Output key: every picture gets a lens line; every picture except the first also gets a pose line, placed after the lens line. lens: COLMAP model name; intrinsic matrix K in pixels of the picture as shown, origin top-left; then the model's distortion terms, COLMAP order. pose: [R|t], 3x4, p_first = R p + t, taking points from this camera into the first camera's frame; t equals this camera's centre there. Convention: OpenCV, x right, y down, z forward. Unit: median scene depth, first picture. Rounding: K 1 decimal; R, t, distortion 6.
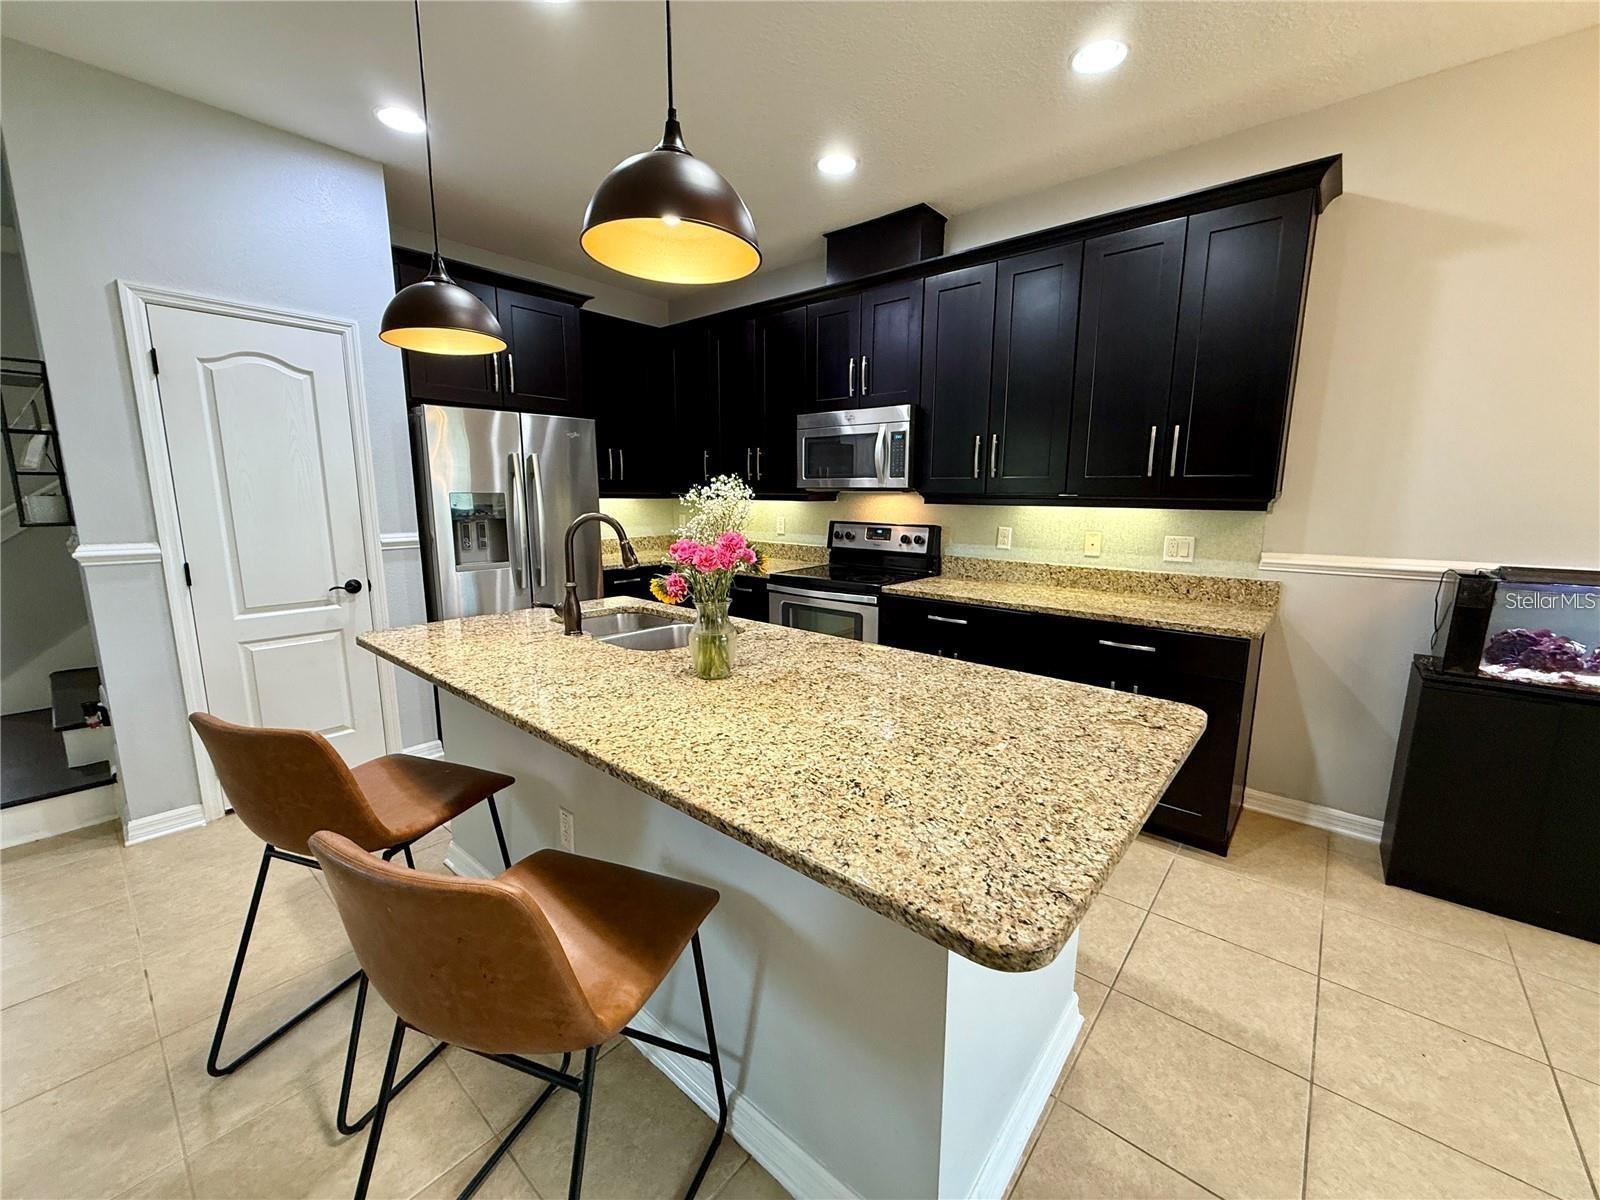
lens RADIAL K [[641.0, 0, 797.4], [0, 641.0, 601.0], [0, 0, 1]] dist [-0.000854, -0.000223]
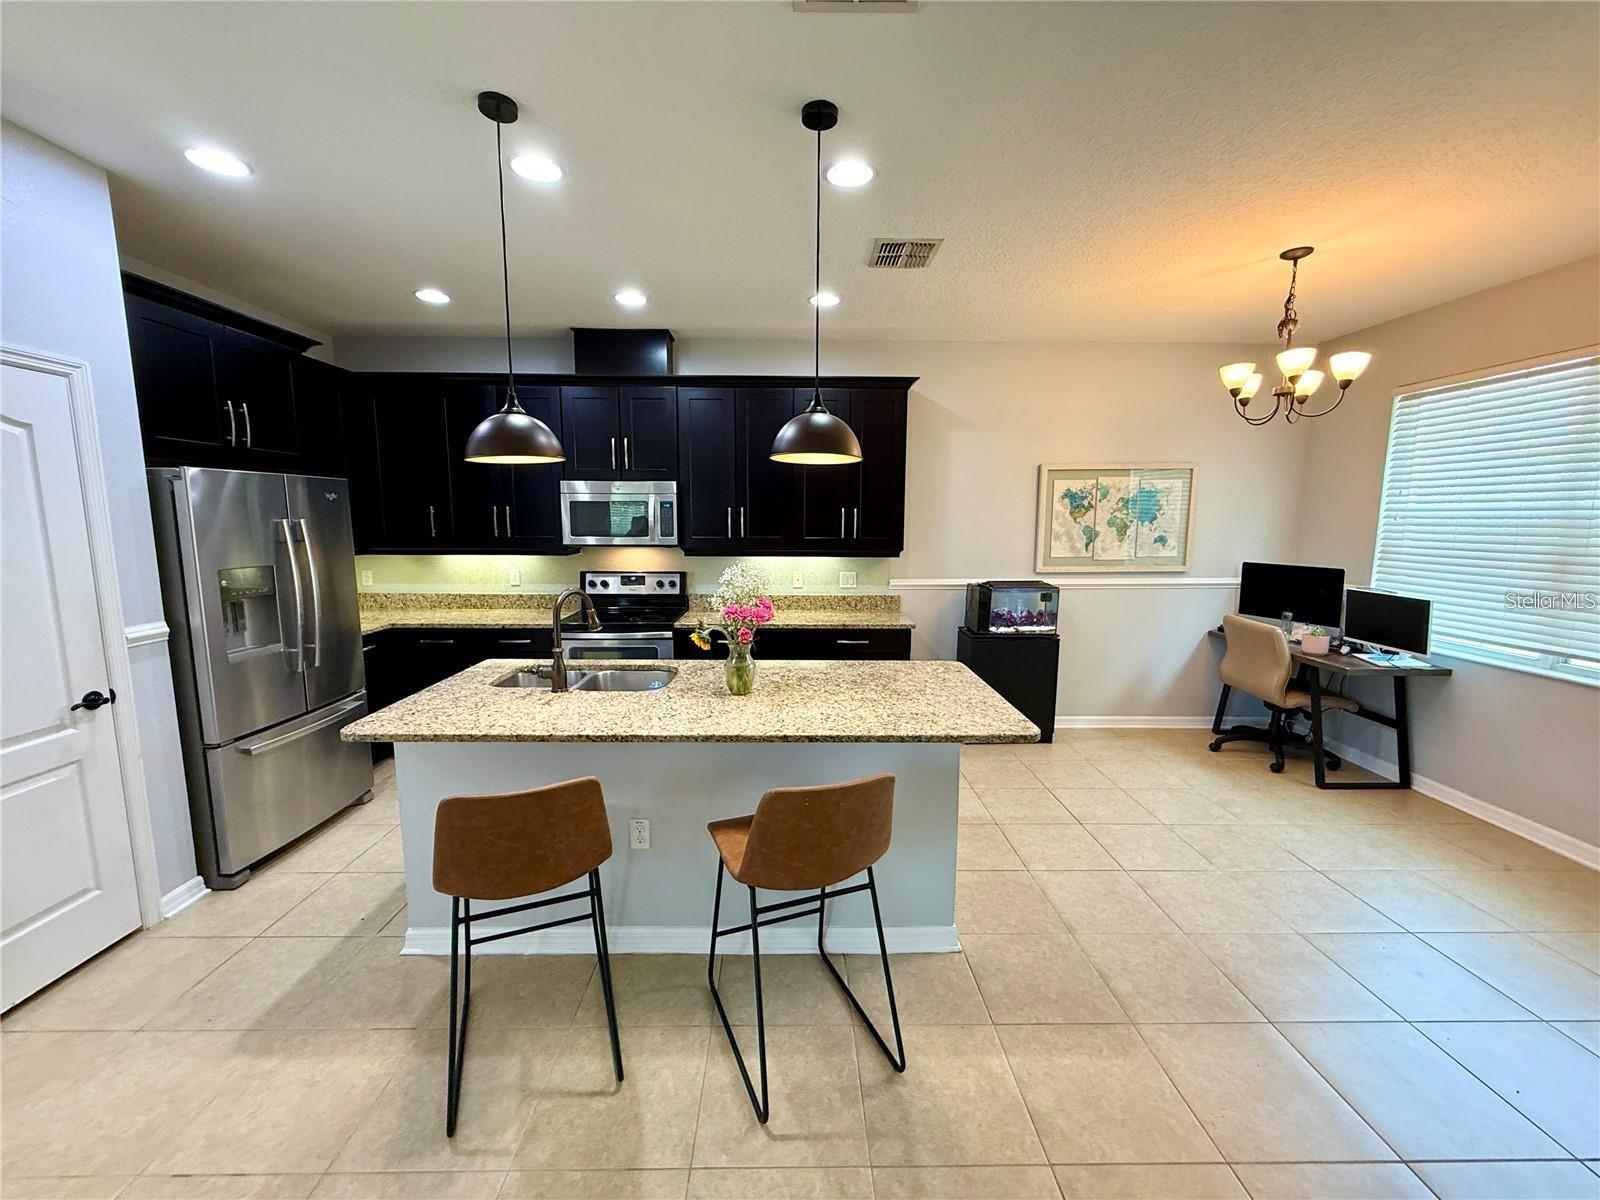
lens RADIAL K [[641.0, 0, 800.7], [0, 641.0, 600.9], [0, 0, 1]] dist [-0.000854, -0.000223]
pose [[0.746066, -0.088994, 0.659899, -0.529050], [0.112109, 0.993669, 0.007258, -0.049242], [-0.656367, 0.068566, 0.751320, -0.128657]]
